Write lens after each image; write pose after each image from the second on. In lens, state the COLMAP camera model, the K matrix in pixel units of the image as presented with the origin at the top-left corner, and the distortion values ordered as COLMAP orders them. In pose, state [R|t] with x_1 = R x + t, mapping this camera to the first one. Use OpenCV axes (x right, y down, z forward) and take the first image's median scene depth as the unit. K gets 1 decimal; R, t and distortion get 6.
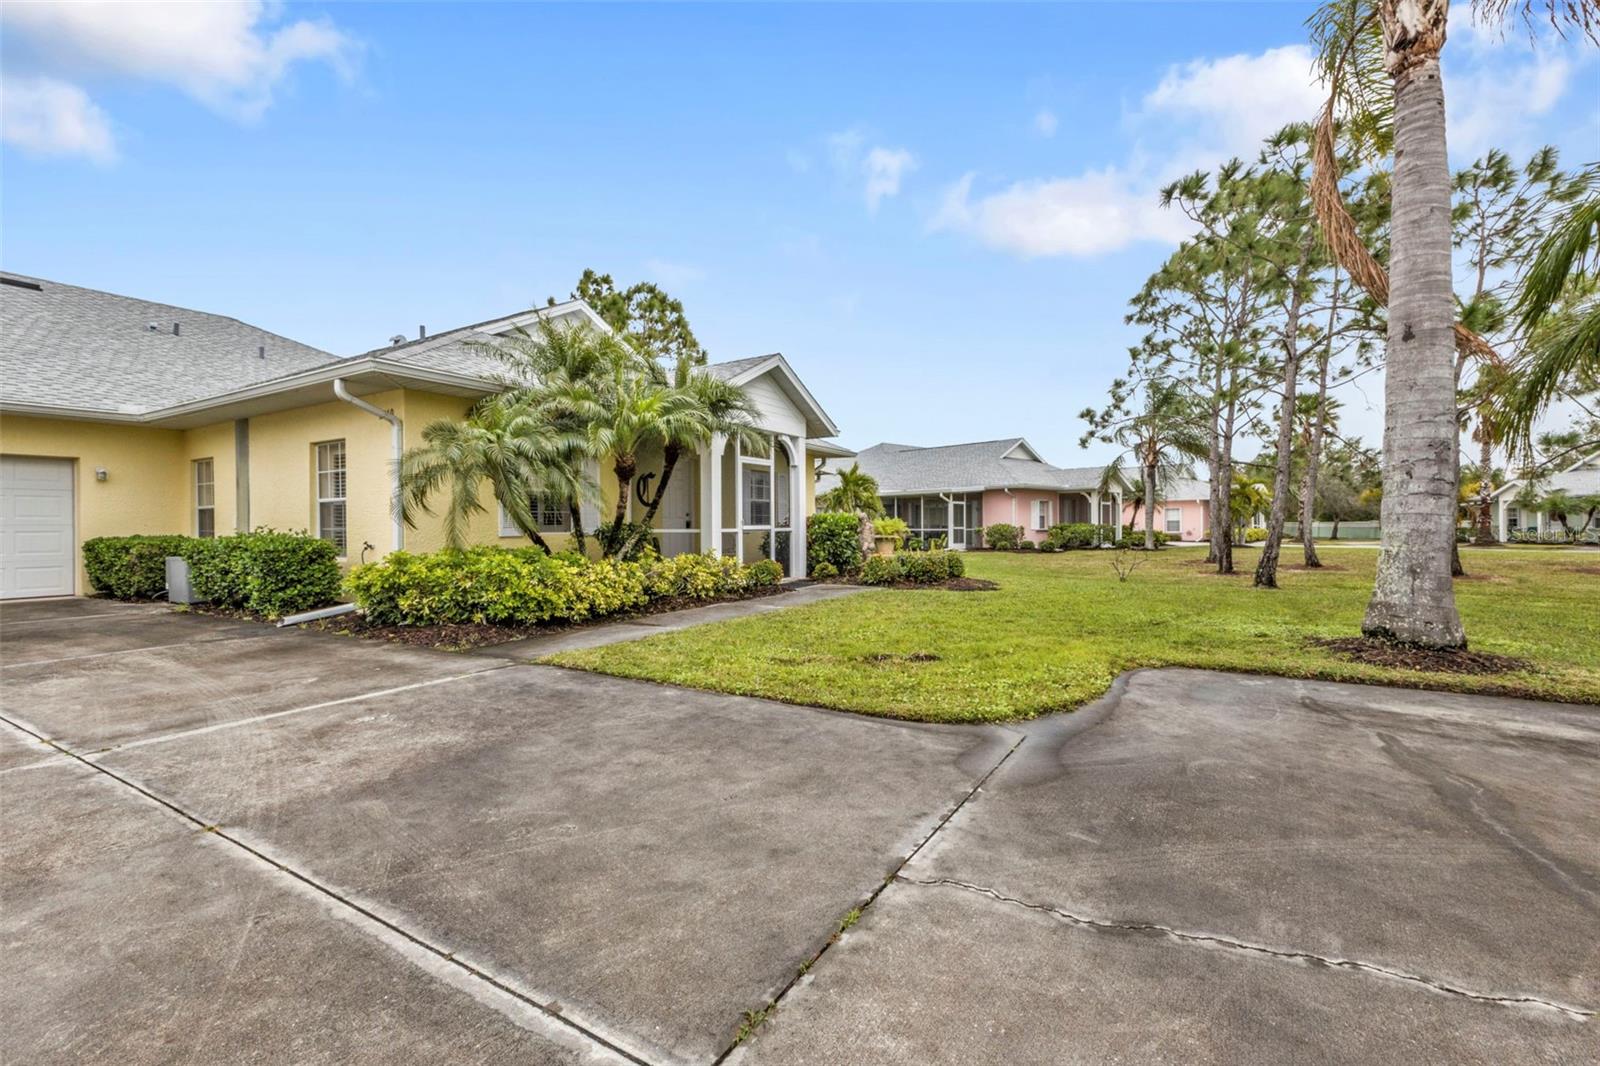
lens RADIAL K [[690.2, 0, 802.5], [0, 690.2, 531.9], [0, 0, 1]] dist [0.001900, 0.000006]
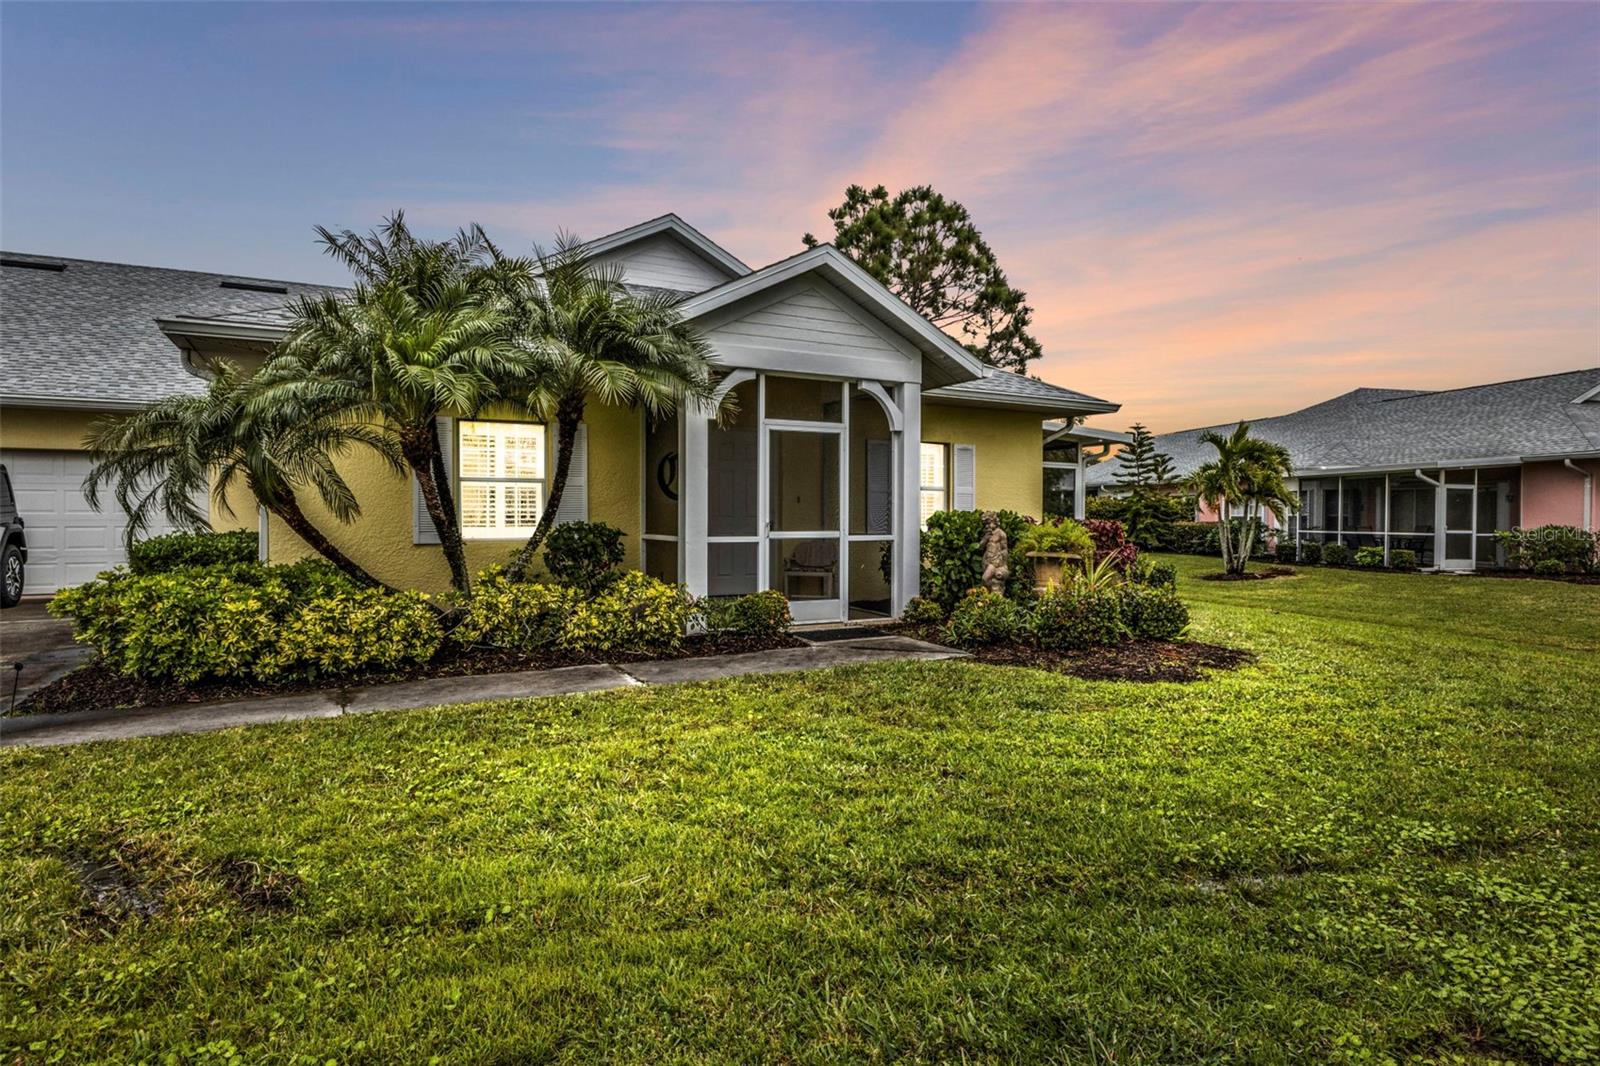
lens RADIAL K [[893.9, 0, 801.2], [0, 893.9, 527.2], [0, 0, 1]] dist [0.002318, 0.000099]
pose [[0.870769, 0.012028, -0.491545, 0.128962], [-0.011849, 0.999924, 0.003477, -0.006307], [0.491549, 0.002797, 0.870845, 0.121562]]
